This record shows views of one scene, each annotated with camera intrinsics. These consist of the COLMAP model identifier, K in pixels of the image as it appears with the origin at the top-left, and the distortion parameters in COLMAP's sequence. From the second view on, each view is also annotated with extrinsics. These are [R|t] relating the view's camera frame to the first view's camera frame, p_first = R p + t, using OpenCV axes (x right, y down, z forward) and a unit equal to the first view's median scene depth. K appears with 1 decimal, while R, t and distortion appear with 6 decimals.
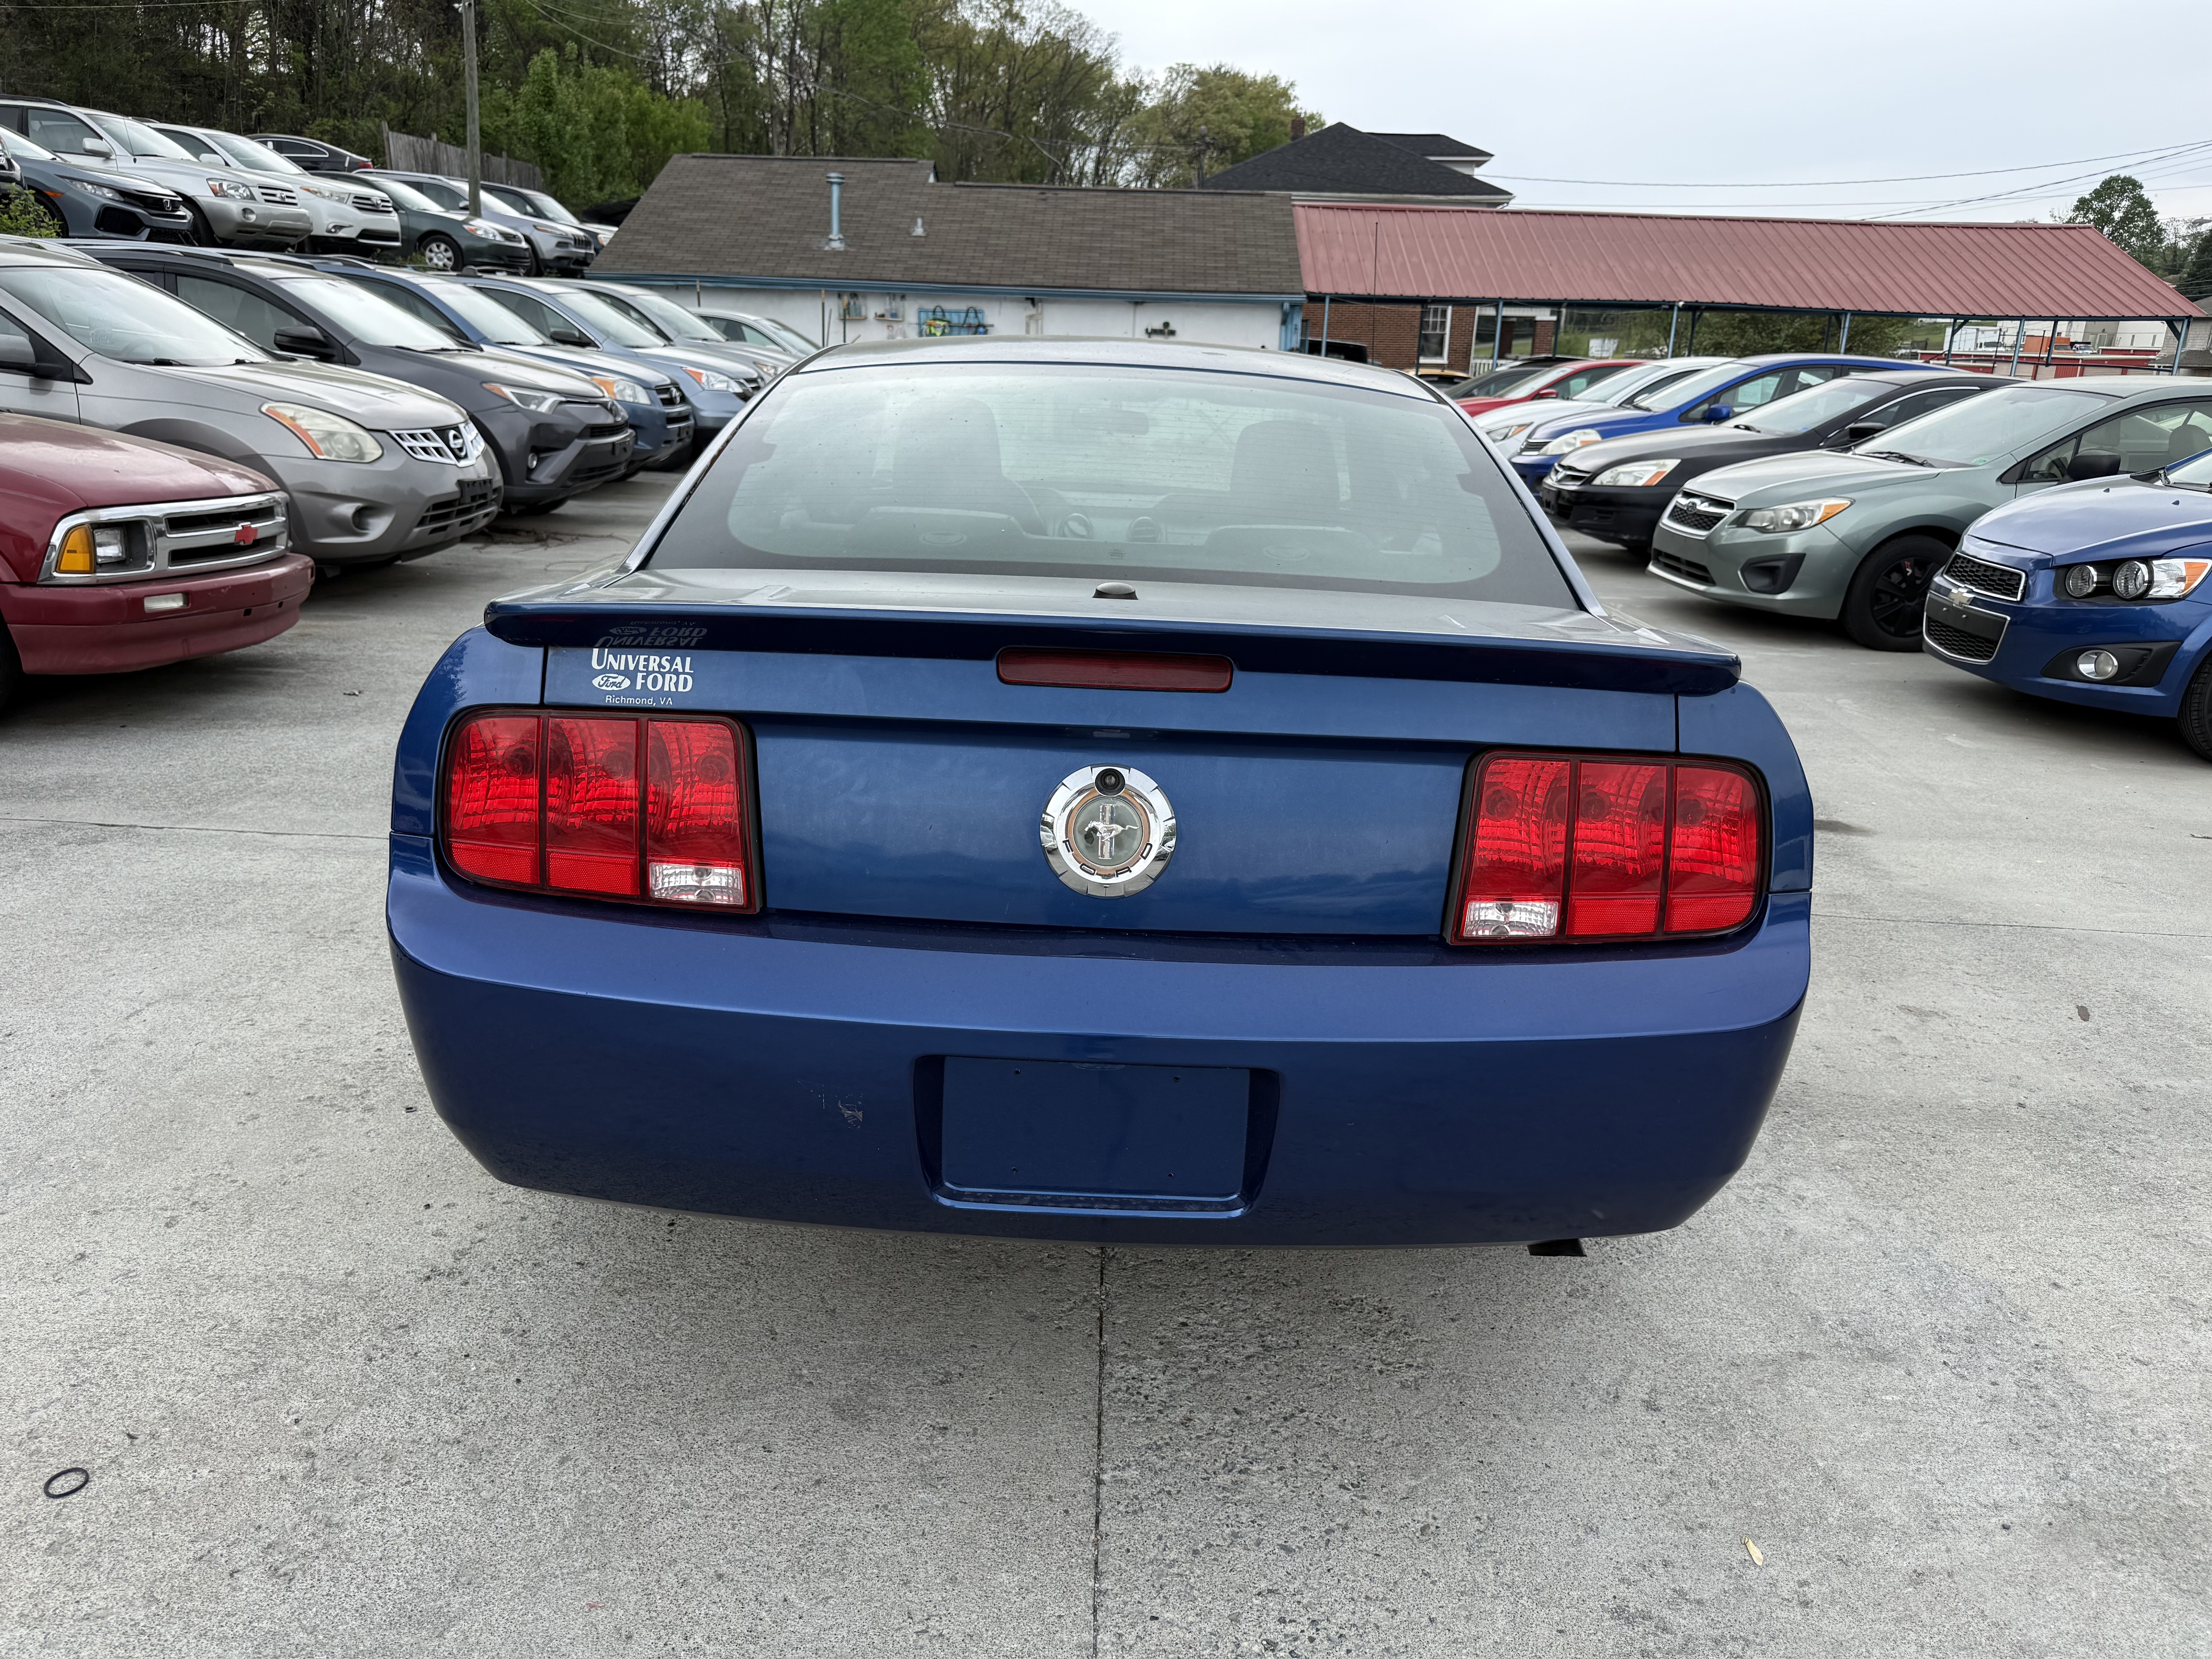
lens RADIAL K [[1678.4, 0, 1106.0], [0, 1678.4, 829.5], [0, 0, 1]] dist [0.017682, -0.028450]
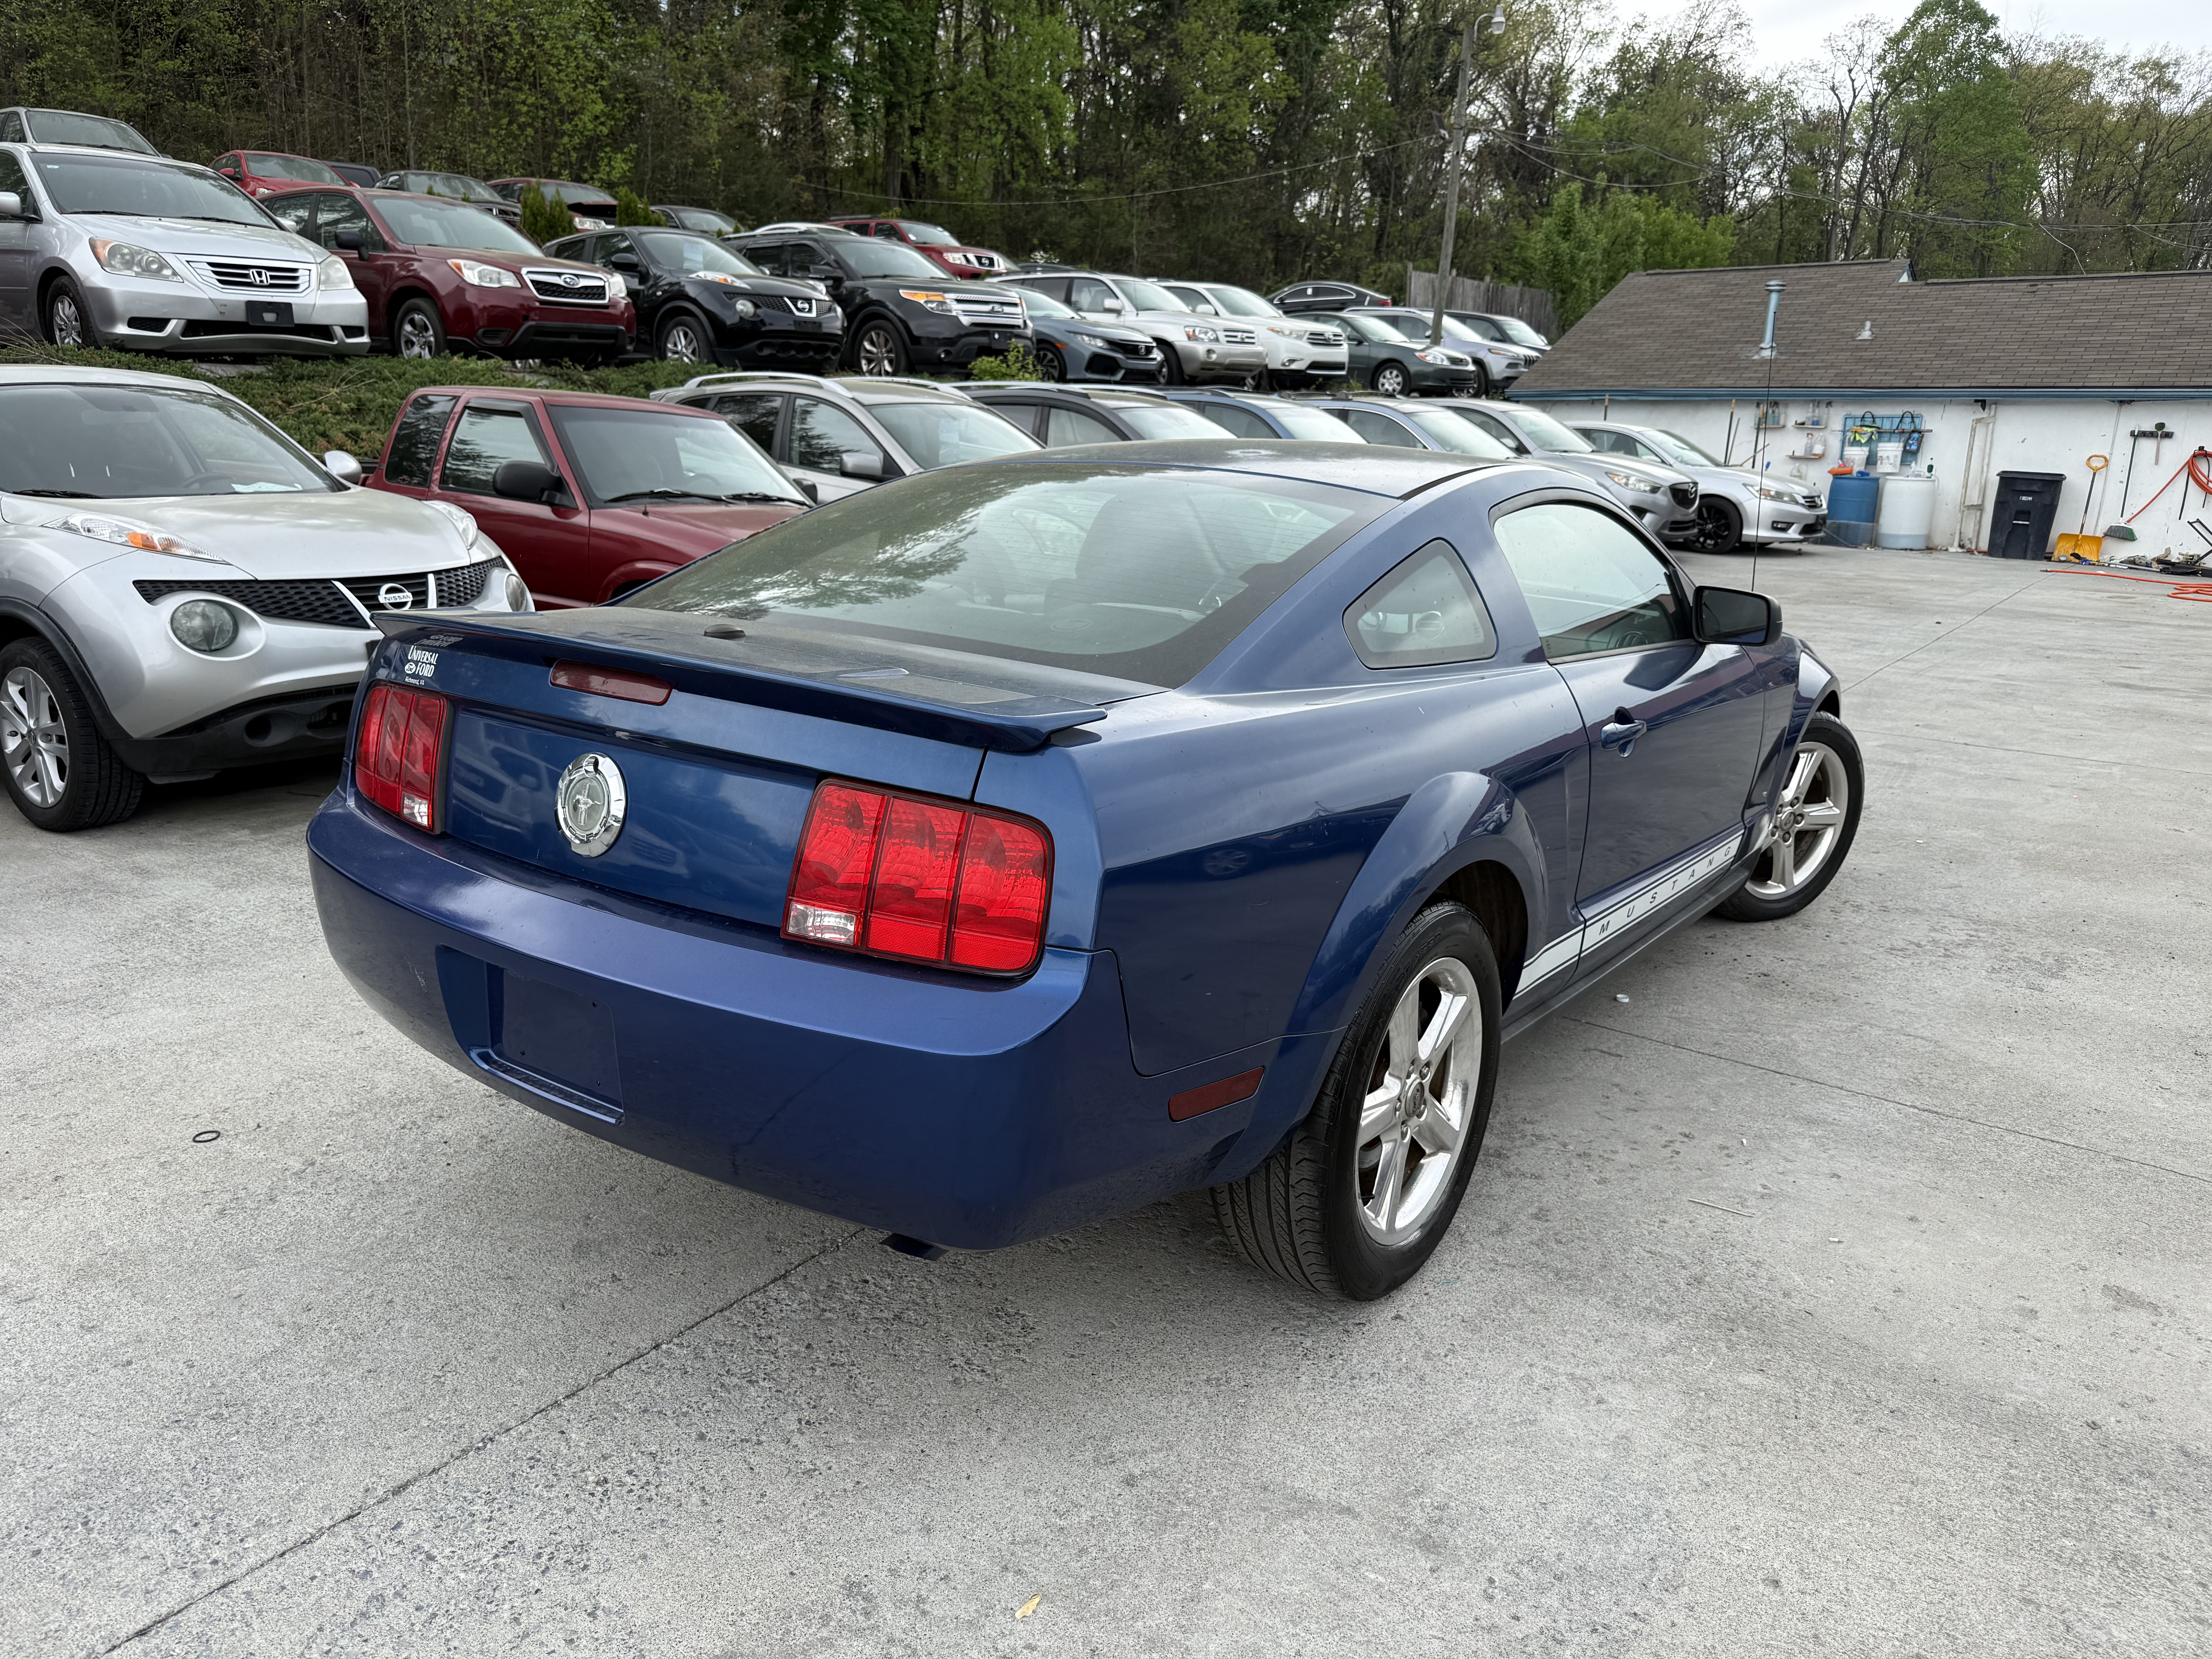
lens RADIAL K [[1678.4, 0, 1106.0], [0, 1678.4, 829.5], [0, 0, 1]] dist [0.017682, -0.028450]
pose [[0.819014, 0.111605, -0.562815, 0.105344], [-0.147040, 0.988969, -0.017862, -0.001837], [0.554613, 0.097386, 0.826390, 0.011068]]
